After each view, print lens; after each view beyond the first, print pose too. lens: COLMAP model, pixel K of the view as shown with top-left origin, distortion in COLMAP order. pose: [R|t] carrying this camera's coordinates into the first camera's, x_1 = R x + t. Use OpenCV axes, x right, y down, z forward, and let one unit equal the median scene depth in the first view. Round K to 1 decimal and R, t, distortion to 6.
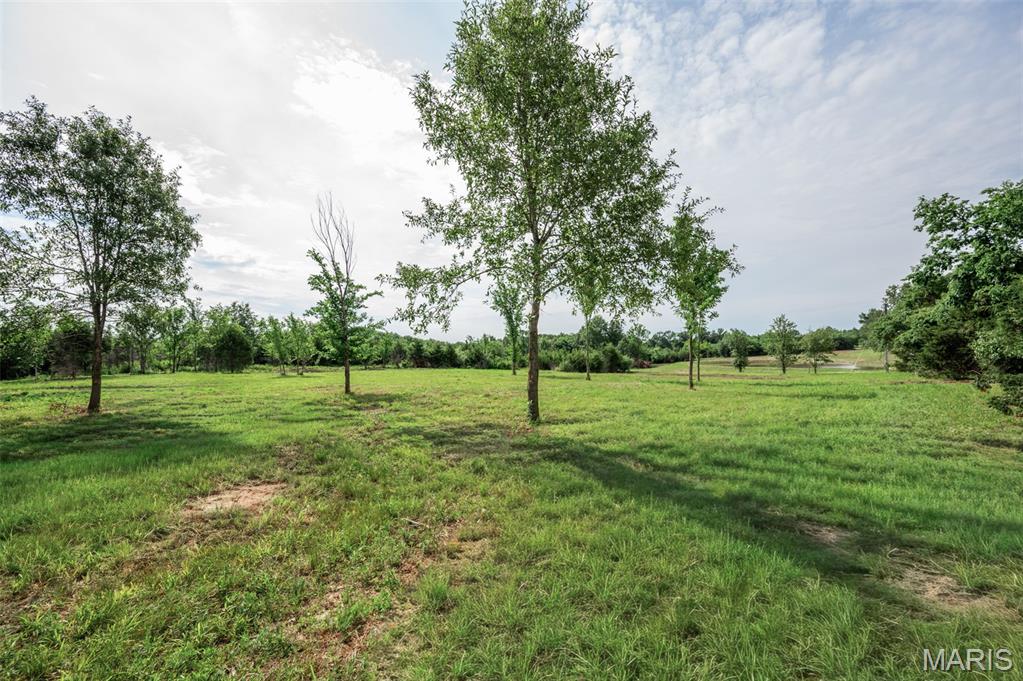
lens RADIAL K [[403.4, 0, 514.9], [0, 403.4, 345.1], [0, 0, 1]] dist [-0.015287, -0.000418]
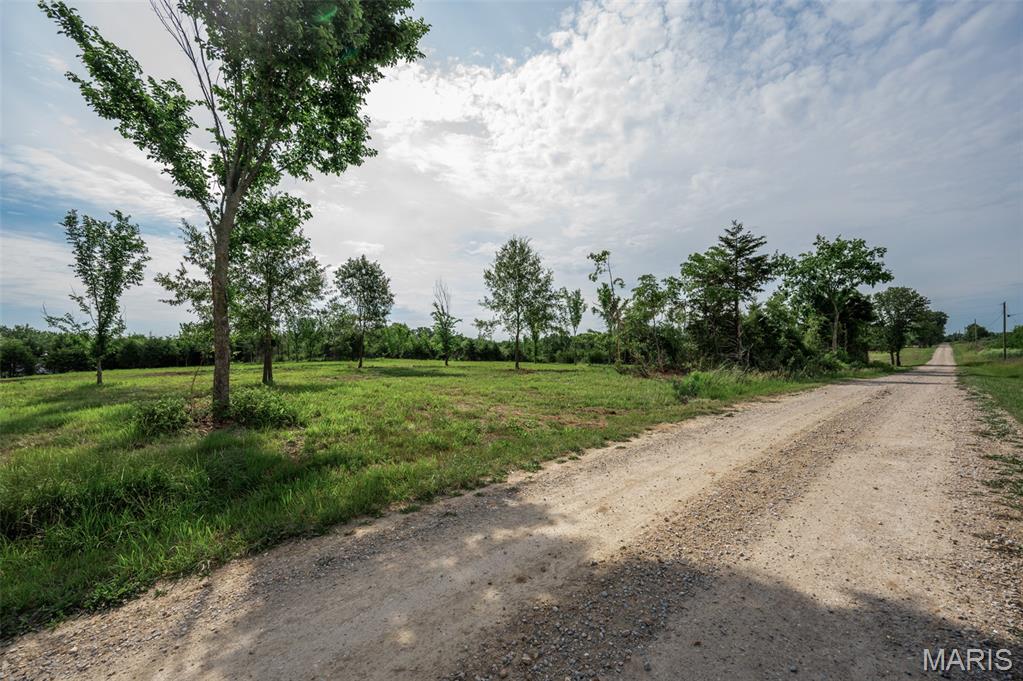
lens RADIAL K [[403.4, 0, 510.5], [0, 403.4, 341.9], [0, 0, 1]] dist [-0.015287, -0.000418]
pose [[0.991973, 0.007086, -0.126250, 0.265942], [-0.007624, 0.999964, -0.003780, -0.008517], [0.126219, 0.004712, 0.991991, -1.477596]]
